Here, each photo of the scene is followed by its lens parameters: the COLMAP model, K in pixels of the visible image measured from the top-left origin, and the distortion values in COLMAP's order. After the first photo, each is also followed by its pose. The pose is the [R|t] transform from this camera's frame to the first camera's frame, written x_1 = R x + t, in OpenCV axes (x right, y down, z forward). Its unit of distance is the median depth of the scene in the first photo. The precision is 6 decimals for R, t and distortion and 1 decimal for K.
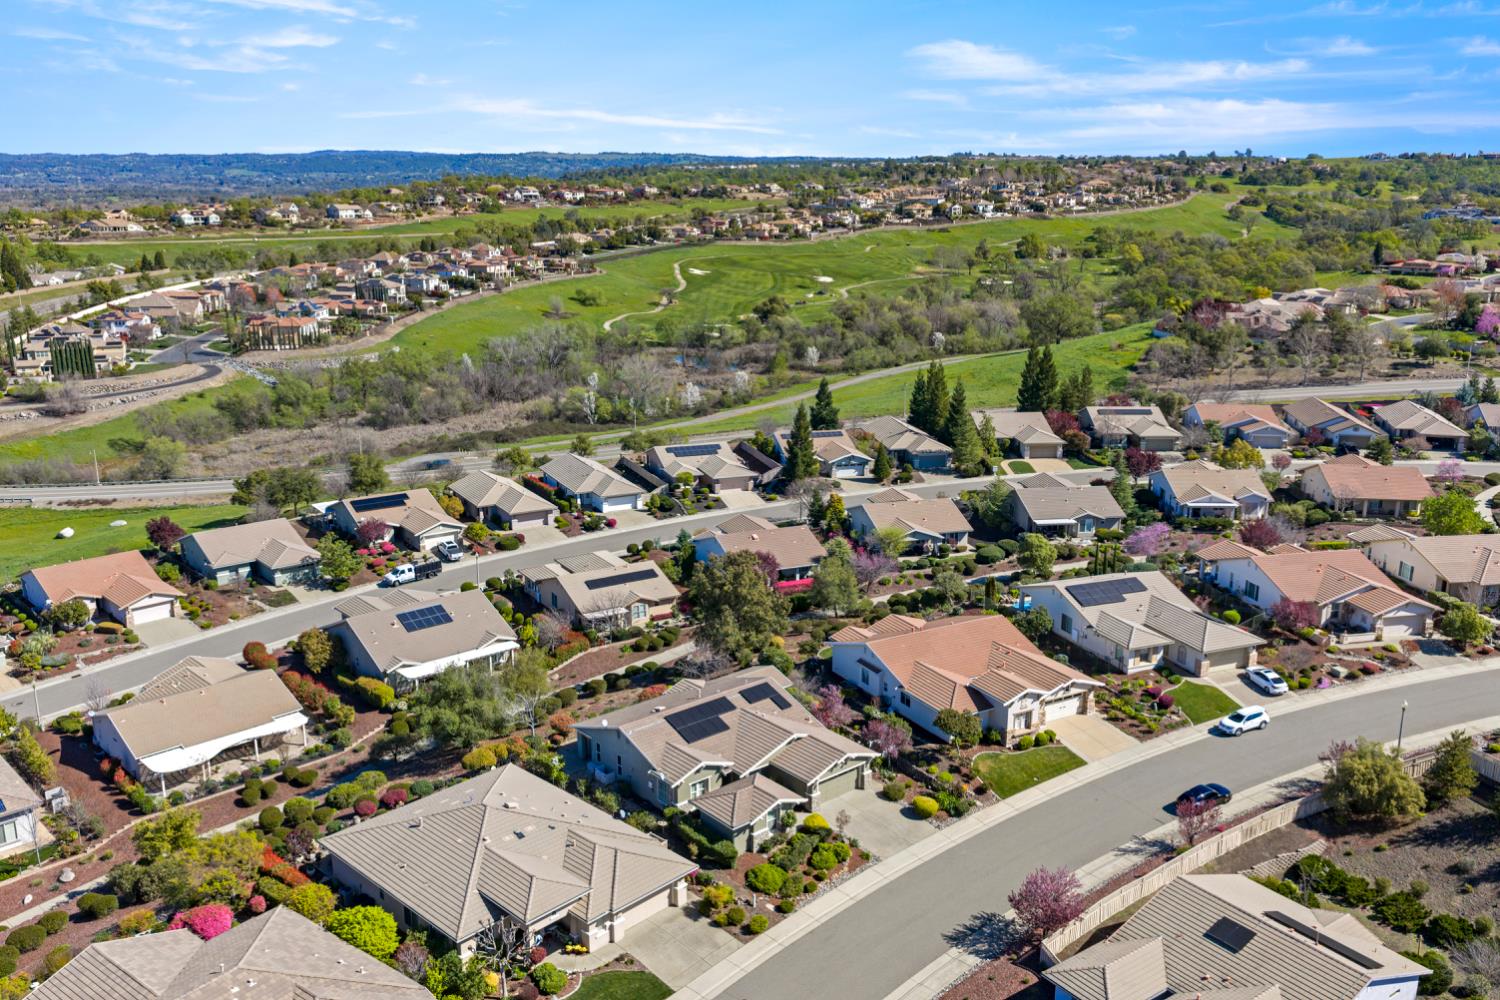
lens RADIAL K [[1245.5, 0, 751.3], [0, 1245.5, 489.3], [0, 0, 1]] dist [0.017010, -0.028784]
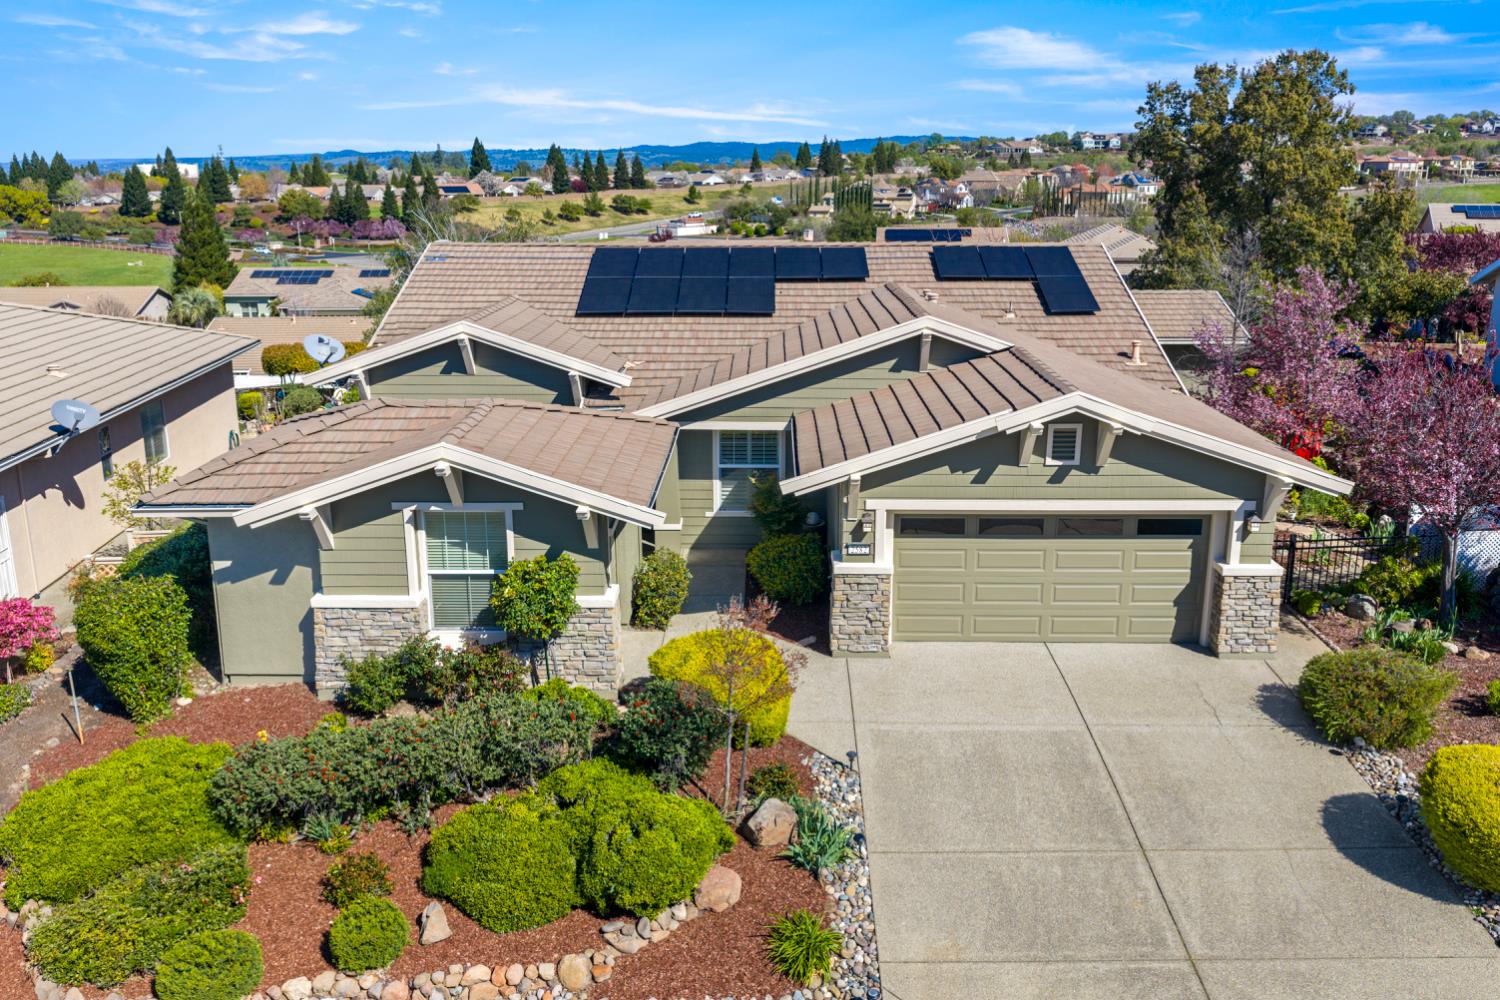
lens RADIAL K [[1245.5, 0, 751.3], [0, 1245.5, 489.3], [0, 0, 1]] dist [0.017010, -0.028784]
pose [[0.750223, 0.159859, -0.641569, 0.034731], [-0.153957, 0.985896, 0.065624, 0.048293], [0.643011, 0.049542, 0.764253, 0.182302]]
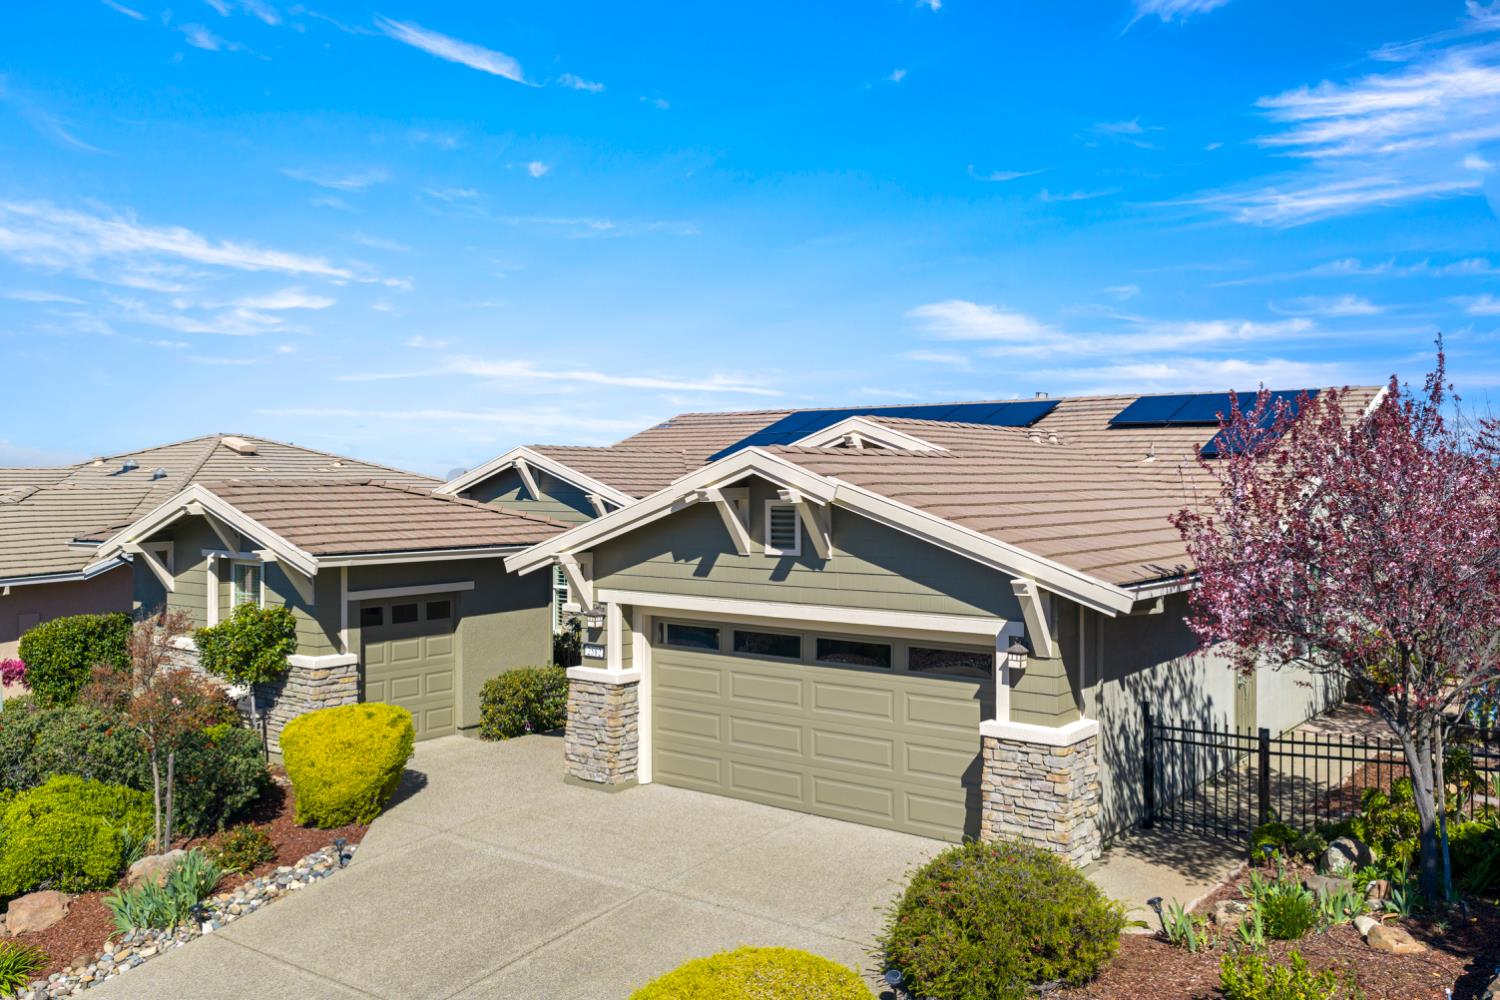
lens RADIAL K [[1245.5, 0, 751.3], [0, 1245.5, 489.3], [0, 0, 1]] dist [0.017010, -0.028784]
pose [[0.209324, 0.004200, -0.977837, 0.045964], [-0.233334, 0.971318, -0.045778, 0.048624], [0.949599, 0.237746, 0.204300, 0.212496]]
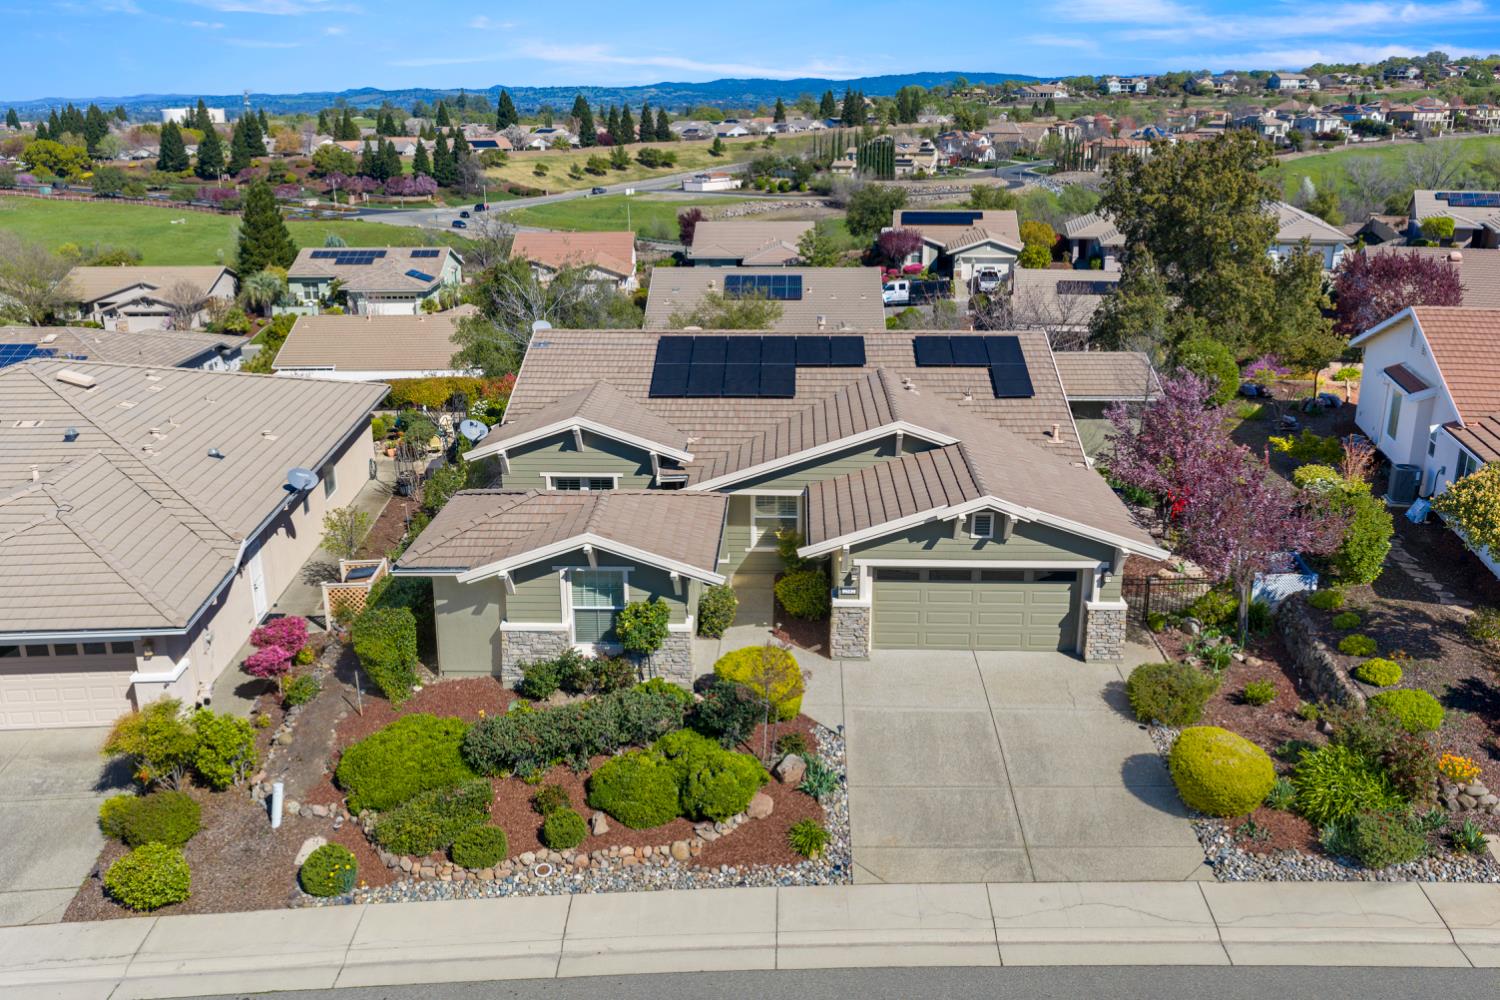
lens RADIAL K [[1245.5, 0, 751.3], [0, 1245.5, 489.3], [0, 0, 1]] dist [0.017010, -0.028784]
pose [[0.738152, 0.192626, -0.646550, 0.047432], [-0.155743, 0.981139, 0.114502, 0.040876], [0.656412, 0.016176, 0.754230, 0.165264]]
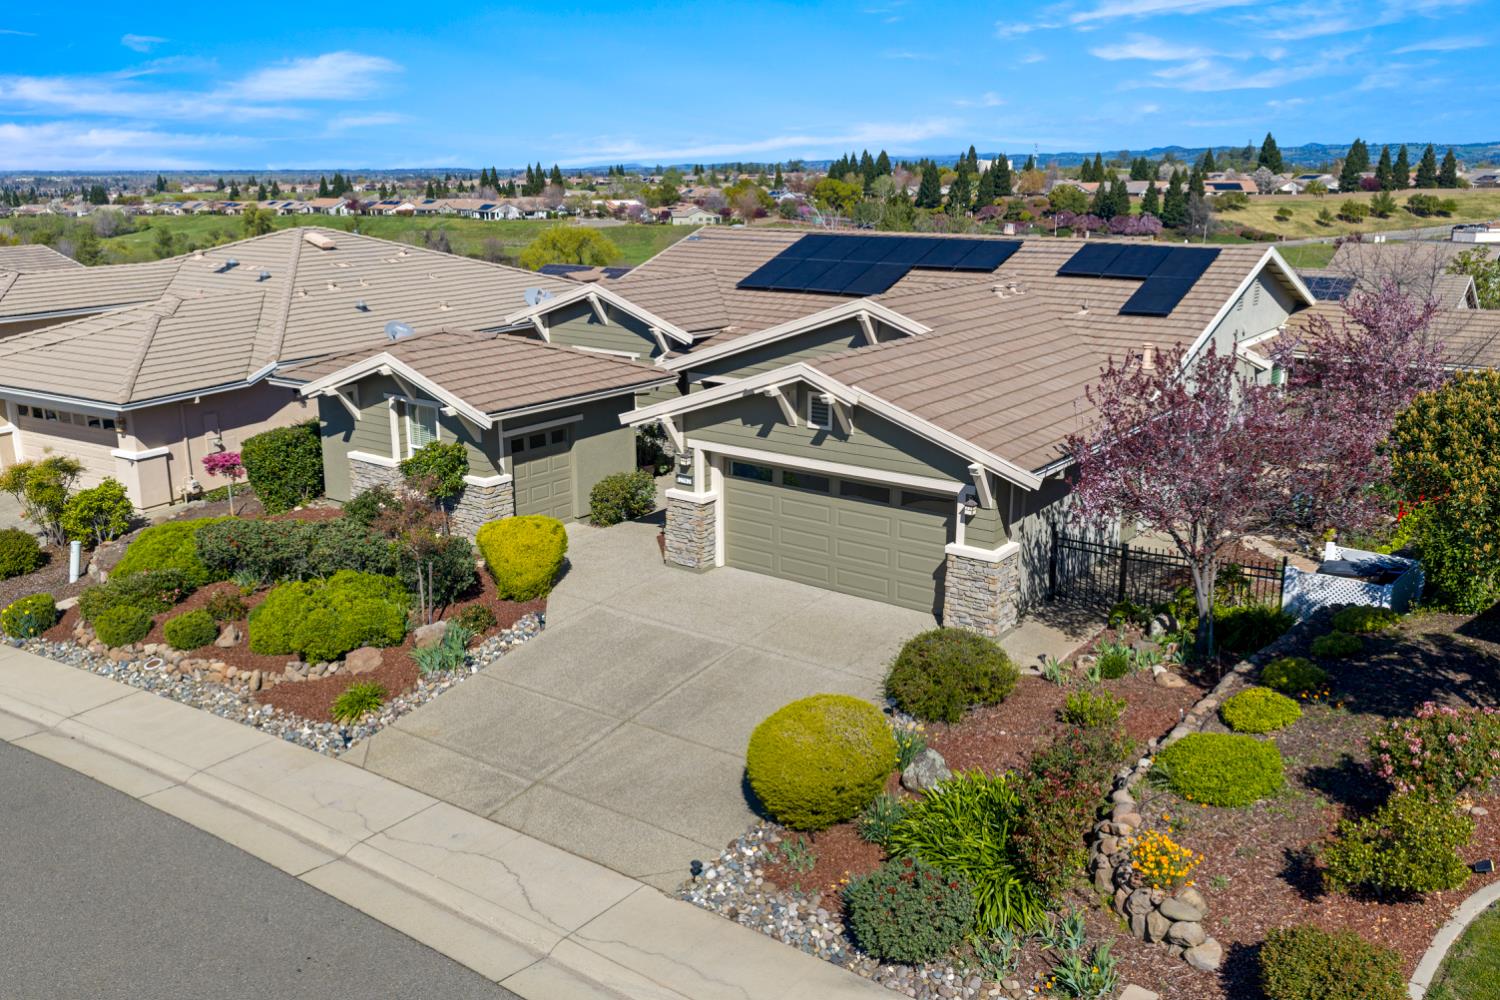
lens RADIAL K [[1245.5, 0, 751.3], [0, 1245.5, 489.3], [0, 0, 1]] dist [0.017010, -0.028784]
pose [[0.227563, 0.241742, -0.943279, 0.059509], [-0.233445, 0.953989, 0.188169, 0.042663], [0.945367, 0.177383, 0.273526, 0.205302]]
